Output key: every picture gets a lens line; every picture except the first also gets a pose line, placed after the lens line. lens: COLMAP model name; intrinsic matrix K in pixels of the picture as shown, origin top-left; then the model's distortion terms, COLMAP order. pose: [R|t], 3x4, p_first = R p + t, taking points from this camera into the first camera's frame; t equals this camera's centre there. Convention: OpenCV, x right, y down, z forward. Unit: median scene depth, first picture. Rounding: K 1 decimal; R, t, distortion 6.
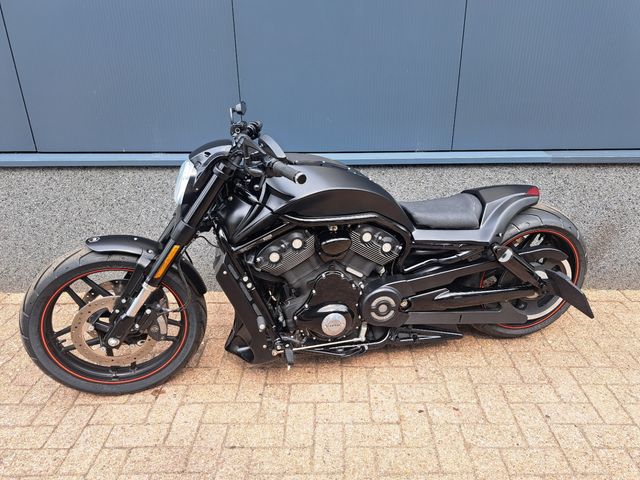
lens RADIAL K [[467.8, 0, 324.0], [0, 467.8, 227.0], [0, 0, 1]] dist [0.032576, -0.027012]
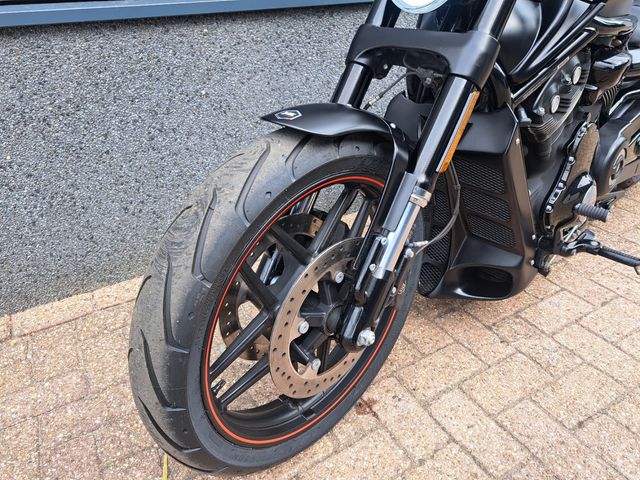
lens RADIAL K [[467.8, 0, 319.9], [0, 467.8, 243.2], [0, 0, 1]] dist [0.032576, -0.027012]
pose [[0.854498, -0.271589, 0.442800, -0.632589], [0.208172, 0.960029, 0.187107, 0.059453], [-0.475917, -0.067704, 0.876880, 0.599738]]
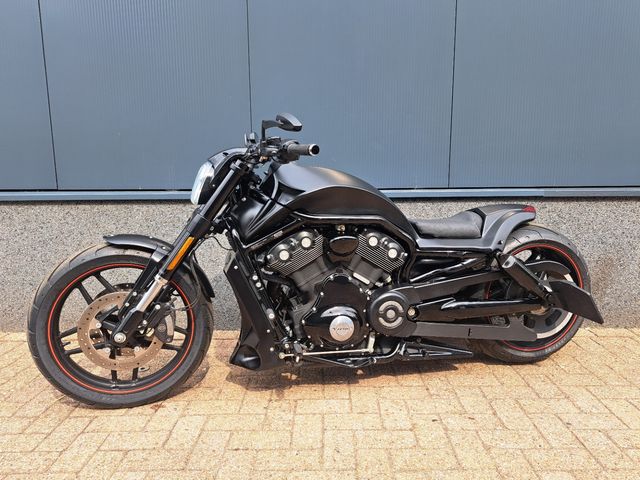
lens RADIAL K [[467.8, 0, 319.9], [0, 467.8, 231.6], [0, 0, 1]] dist [0.032576, -0.027012]
pose [[0.999998, 0.001910, 0.000322, -0.026771], [-0.001782, 0.972315, -0.233666, 0.245969], [-0.000759, 0.233665, 0.972317, -0.011832]]
